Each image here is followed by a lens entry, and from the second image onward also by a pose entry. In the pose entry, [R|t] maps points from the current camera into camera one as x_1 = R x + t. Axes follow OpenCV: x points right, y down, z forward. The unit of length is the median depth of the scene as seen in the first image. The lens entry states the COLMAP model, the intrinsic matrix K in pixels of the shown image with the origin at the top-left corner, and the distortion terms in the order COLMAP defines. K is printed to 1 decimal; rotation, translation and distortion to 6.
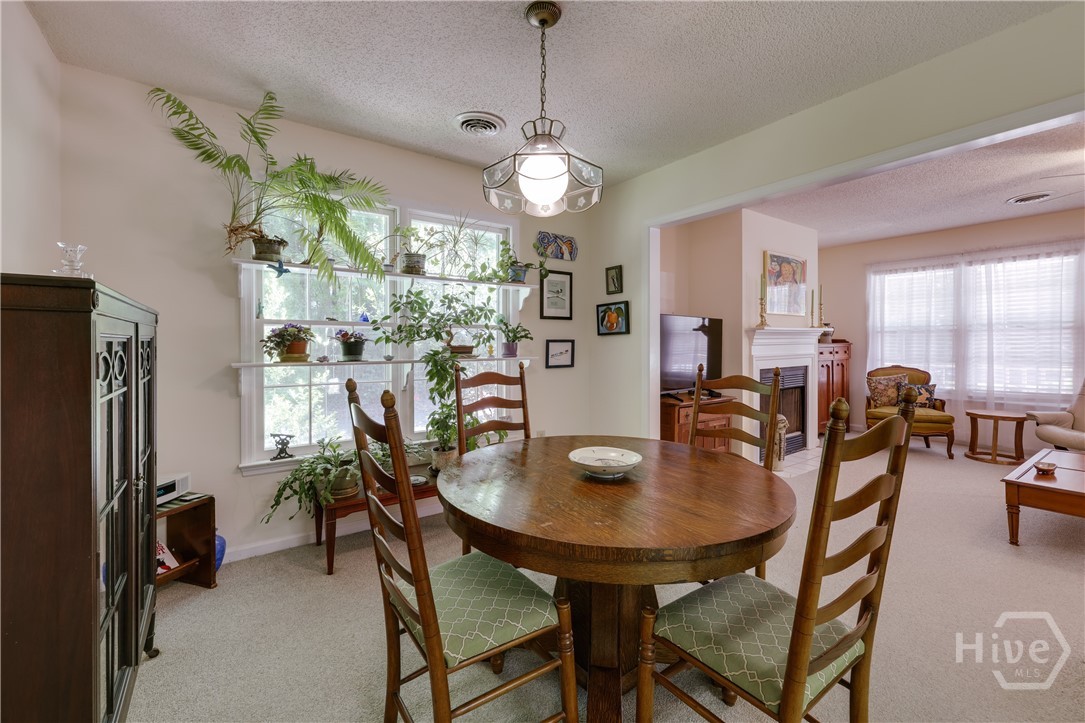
lens RADIAL K [[444.7, 0, 531.9], [0, 444.7, 350.9], [0, 0, 1]] dist [0.003534, -0.000042]
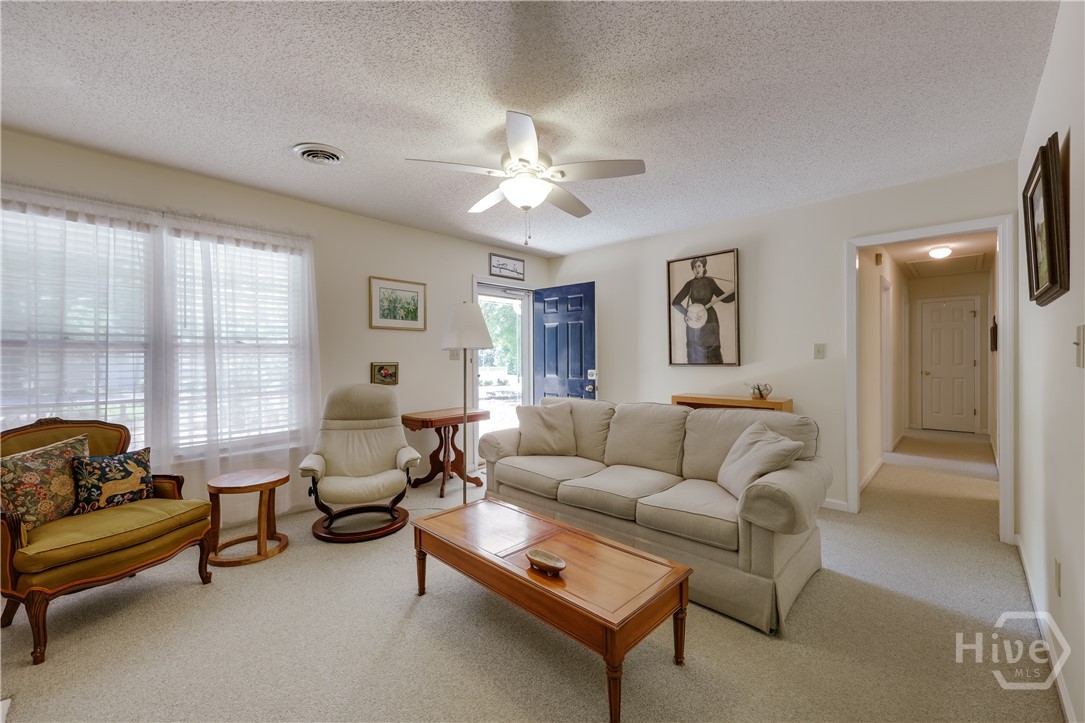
lens RADIAL K [[444.7, 0, 536.1], [0, 444.7, 360.9], [0, 0, 1]] dist [0.003534, -0.000042]
pose [[-0.192237, 0.000156, 0.981349, 1.022072], [0.019501, 0.999803, 0.003661, -0.059955], [-0.981155, 0.019841, -0.192202, 2.146126]]
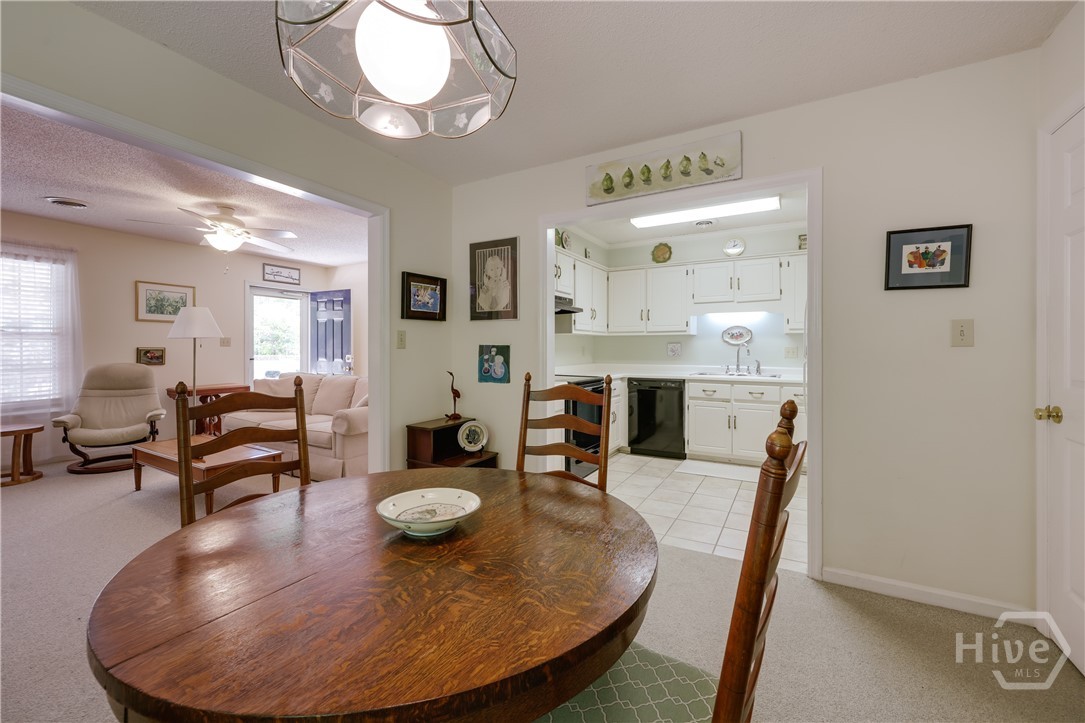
lens RADIAL K [[444.7, 0, 546.9], [0, 444.7, 352.8], [0, 0, 1]] dist [0.003534, -0.000042]
pose [[-0.432334, -0.004783, 0.901701, -0.631045], [0.010703, 0.999888, 0.010435, -0.021571], [-0.901650, 0.014163, -0.432234, 1.249879]]
